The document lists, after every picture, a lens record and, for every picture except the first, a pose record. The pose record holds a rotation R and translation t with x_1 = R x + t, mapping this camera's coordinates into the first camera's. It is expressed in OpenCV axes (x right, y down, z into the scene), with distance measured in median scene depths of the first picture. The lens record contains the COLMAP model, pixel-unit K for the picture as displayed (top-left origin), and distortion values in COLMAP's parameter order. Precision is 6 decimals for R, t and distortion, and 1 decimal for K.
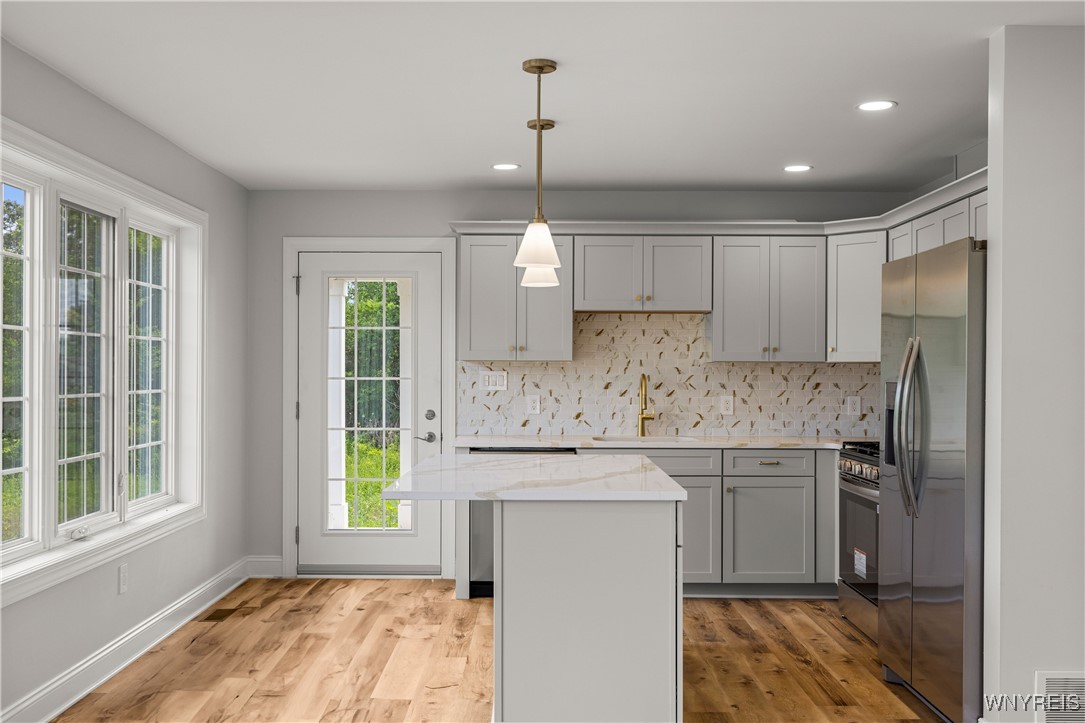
lens RADIAL K [[1072.1, 0, 542.5], [0, 1072.1, 361.5], [0, 0, 1]] dist [-0.000636, -0.002031]
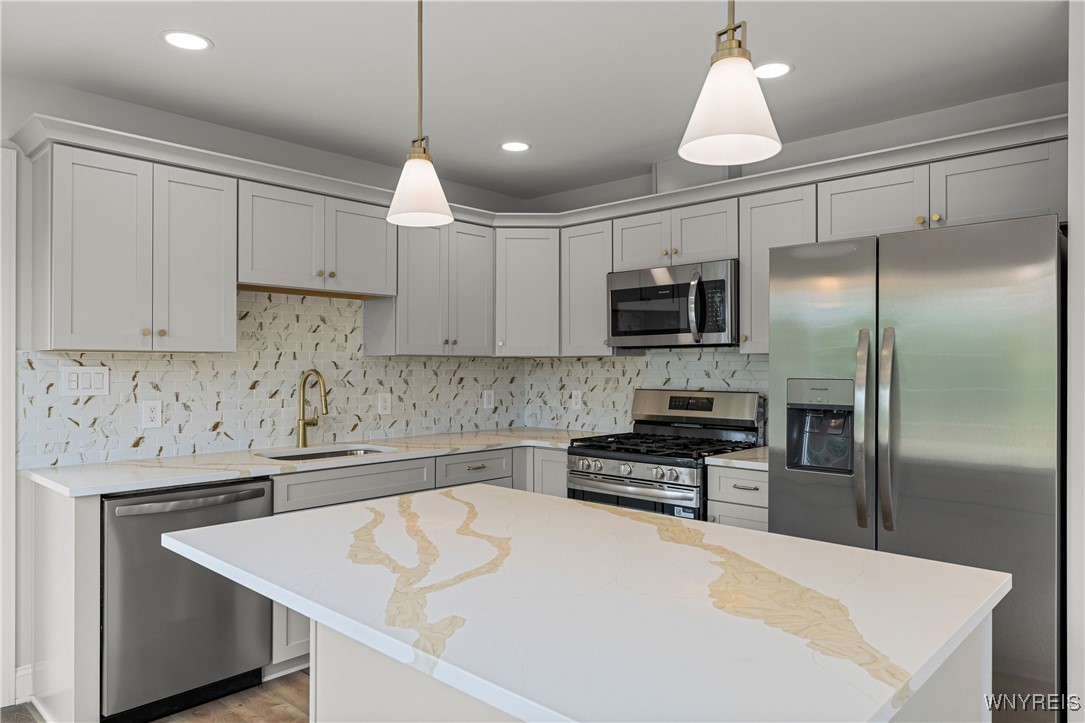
lens RADIAL K [[719.2, 0, 542.5], [0, 719.2, 361.5], [0, 0, 1]] dist [0.000031, -0.000196]
pose [[0.684416, 0.001760, 0.729090, -0.180938], [-0.004736, 0.999987, 0.002031, 0.003726], [-0.729077, -0.004843, 0.684415, 0.508722]]
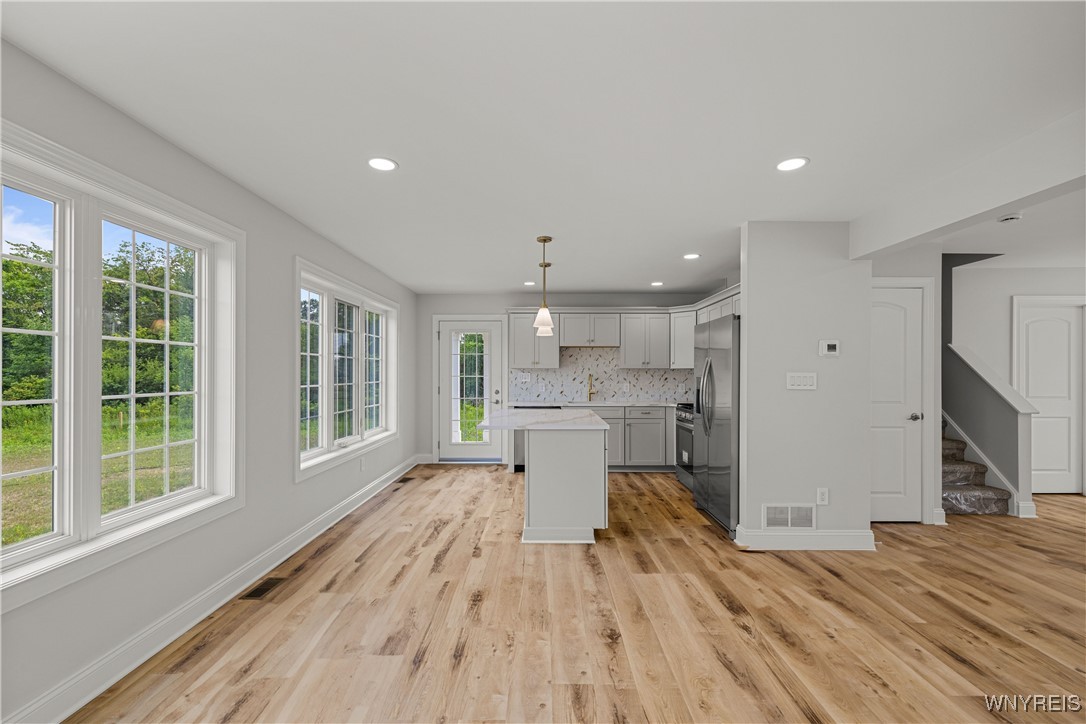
lens RADIAL K [[460.0, 0, 543.0], [0, 460.0, 362.0], [0, 0, 1]] dist [0.000500, 0.000009]
pose [[0.999975, -0.002966, -0.006382, -0.000035], [0.002872, 0.999888, -0.014668, 0.000157], [0.006425, 0.014650, 0.999872, 0.017220]]
